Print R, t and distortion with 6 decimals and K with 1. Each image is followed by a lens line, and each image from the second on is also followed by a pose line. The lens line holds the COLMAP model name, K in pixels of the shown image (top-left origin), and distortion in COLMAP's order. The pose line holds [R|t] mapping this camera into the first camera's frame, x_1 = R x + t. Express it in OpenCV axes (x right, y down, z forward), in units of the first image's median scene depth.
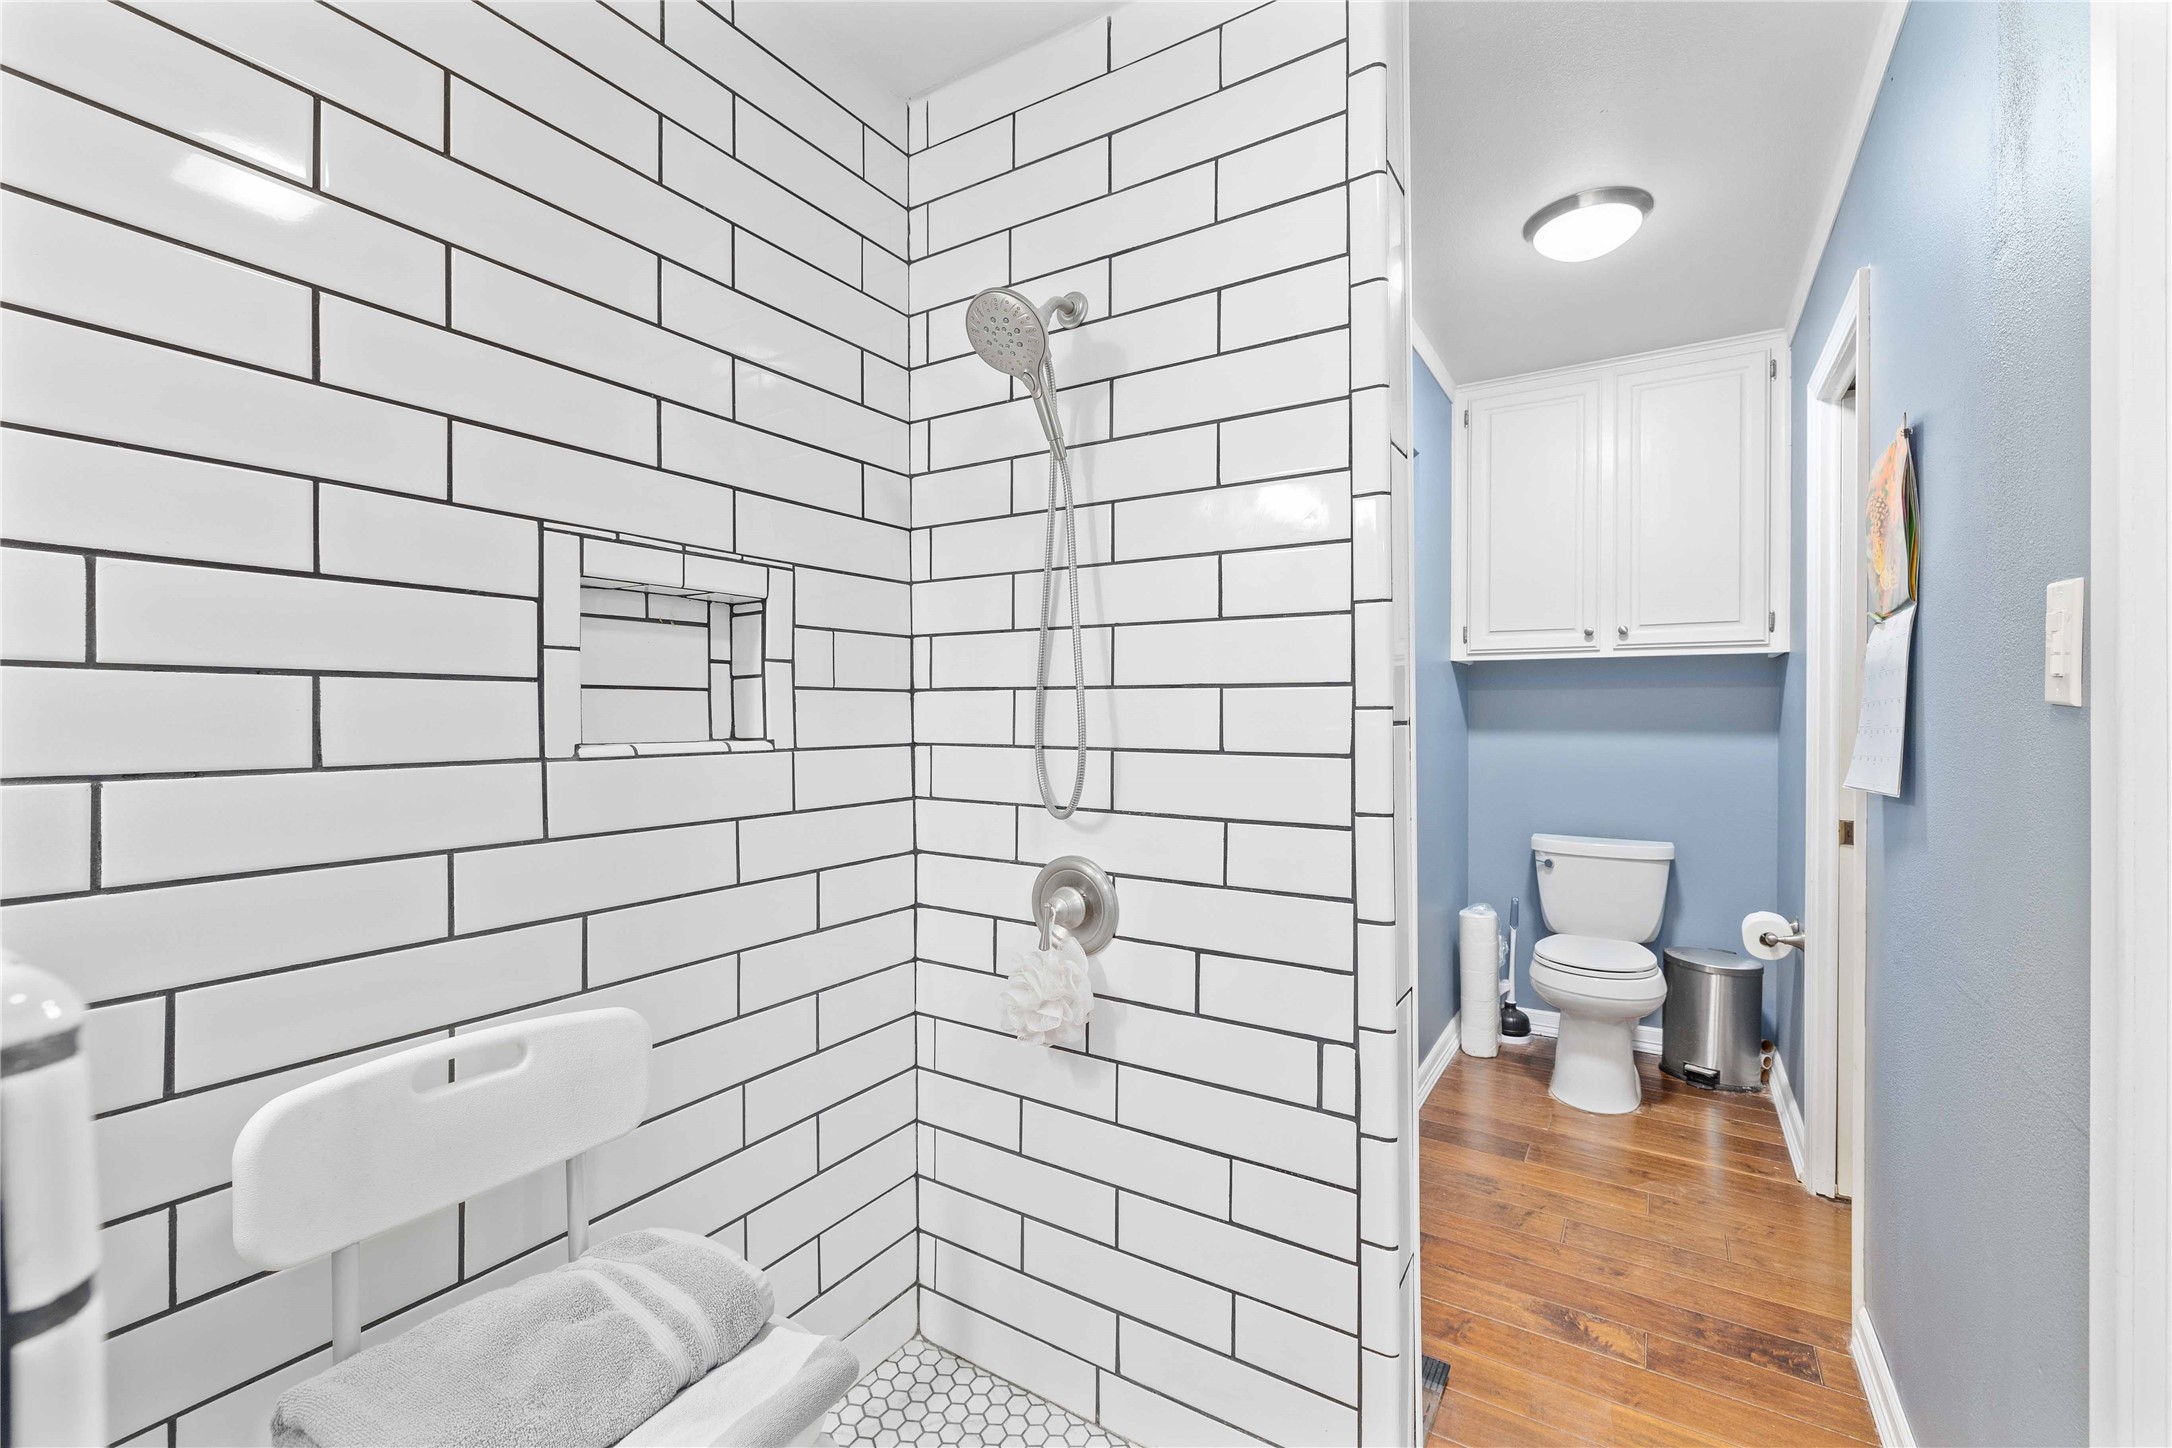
lens RADIAL K [[912.1, 0, 1081.2], [0, 912.1, 714.7], [0, 0, 1]] dist [0.000427, 0.000154]
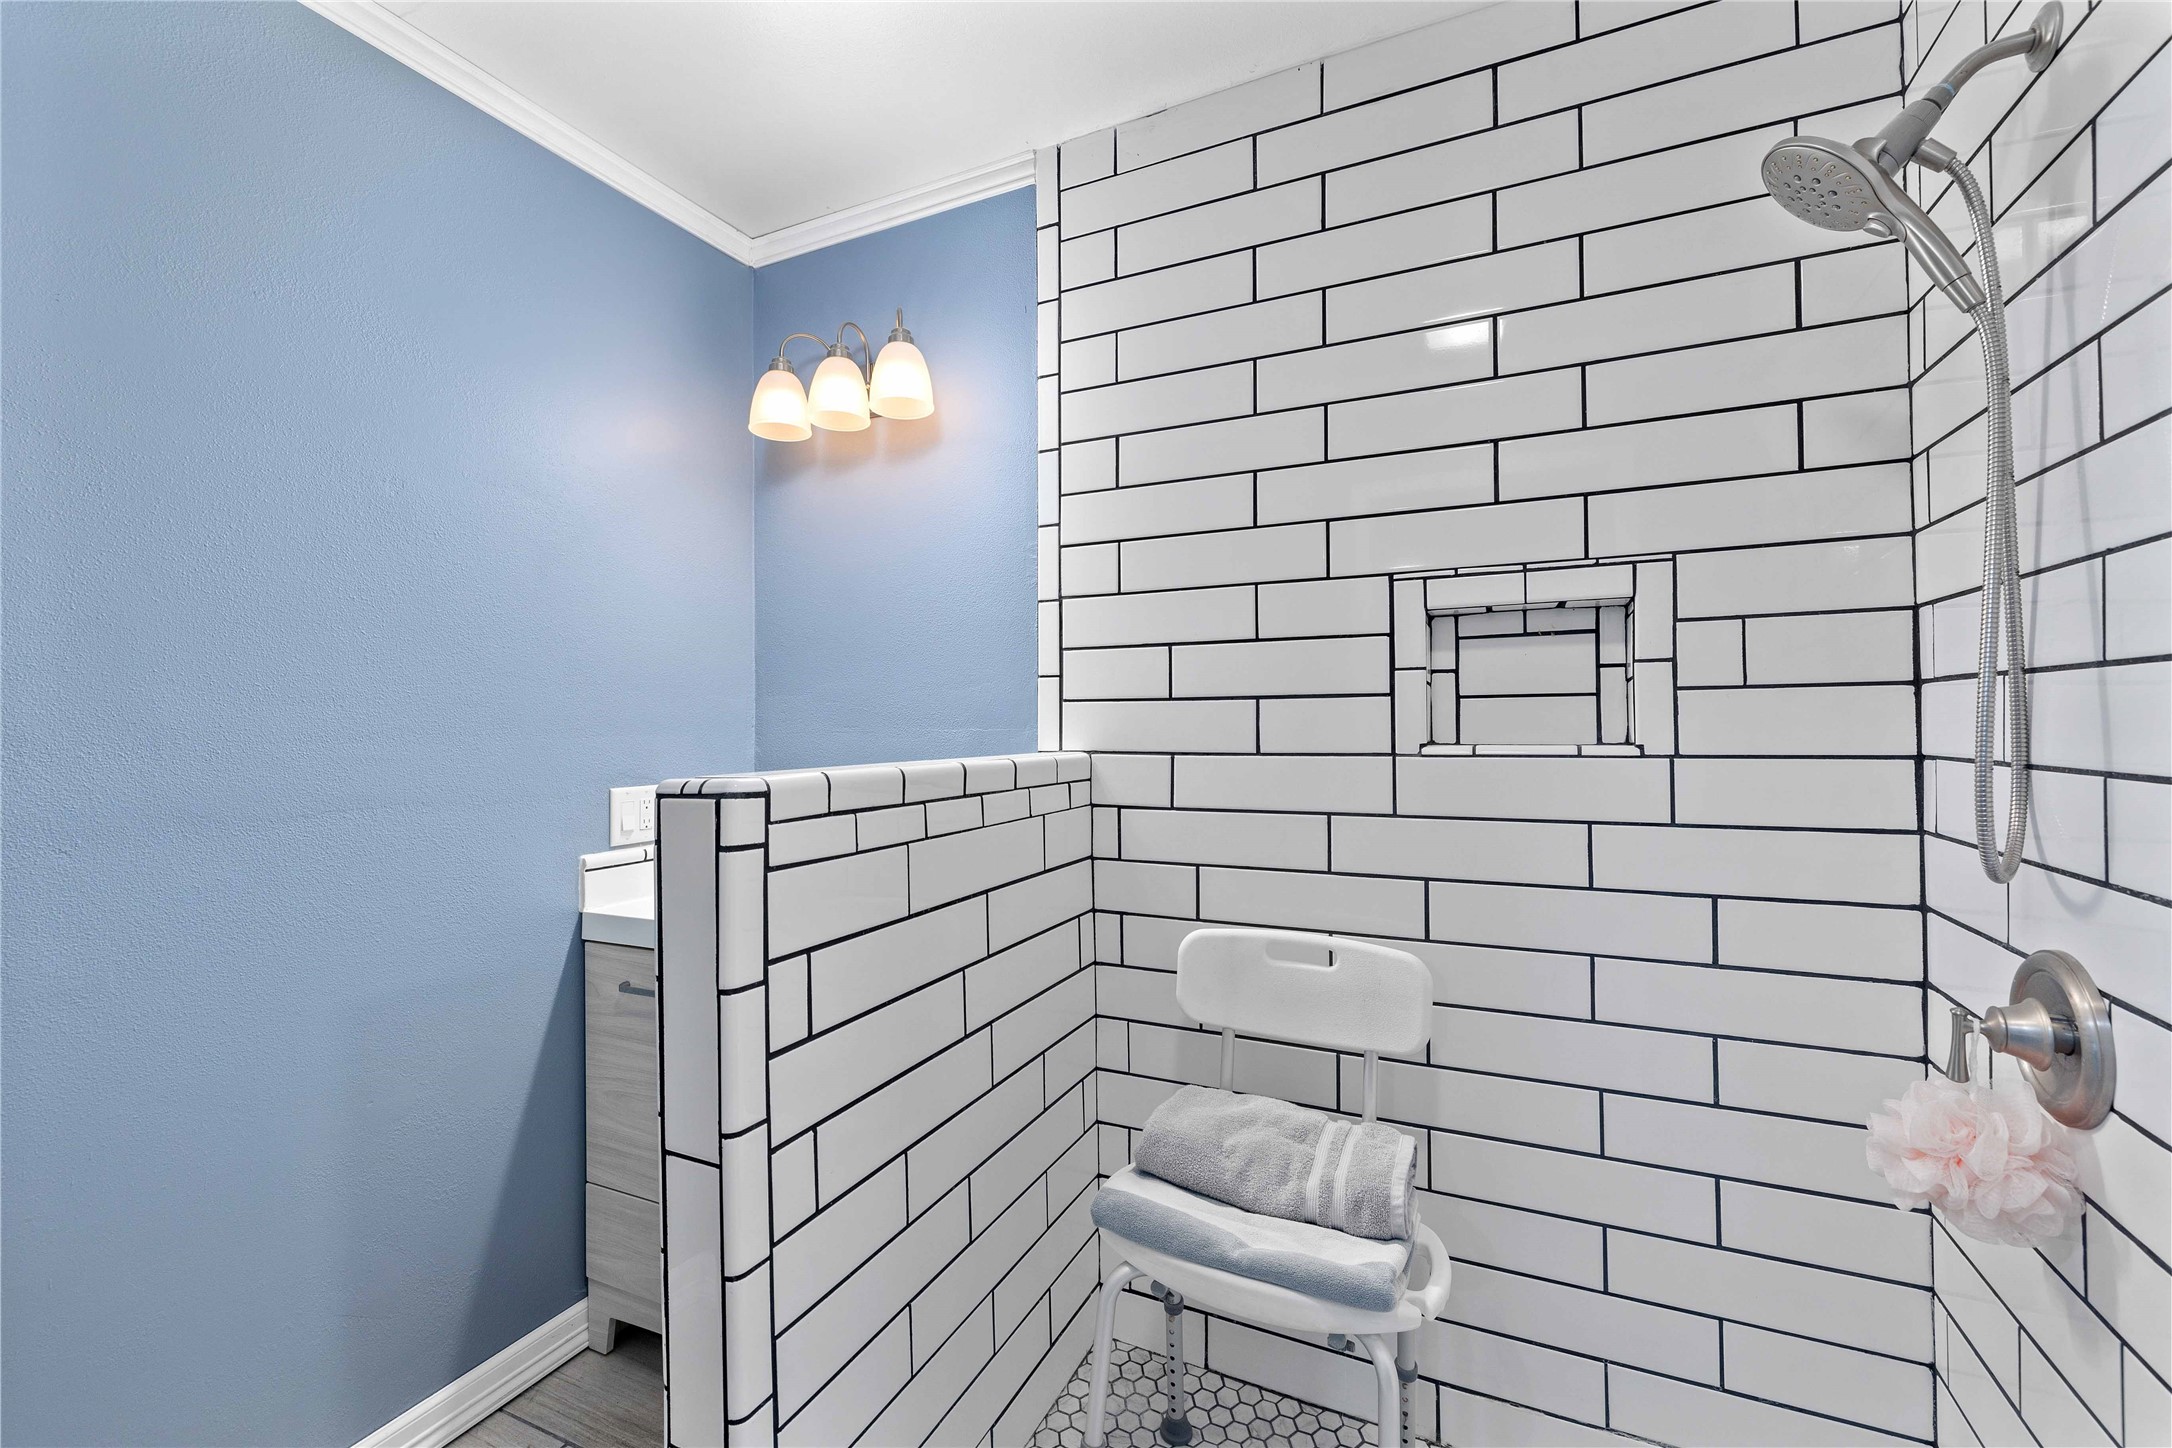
lens RADIAL K [[912.1, 0, 1081.2], [0, 912.1, 714.7], [0, 0, 1]] dist [0.000427, 0.000154]
pose [[0.120343, -0.008928, -0.992692, 0.544739], [0.010465, 0.999915, -0.007724, -0.002720], [0.992677, -0.009459, 0.120427, 0.317307]]
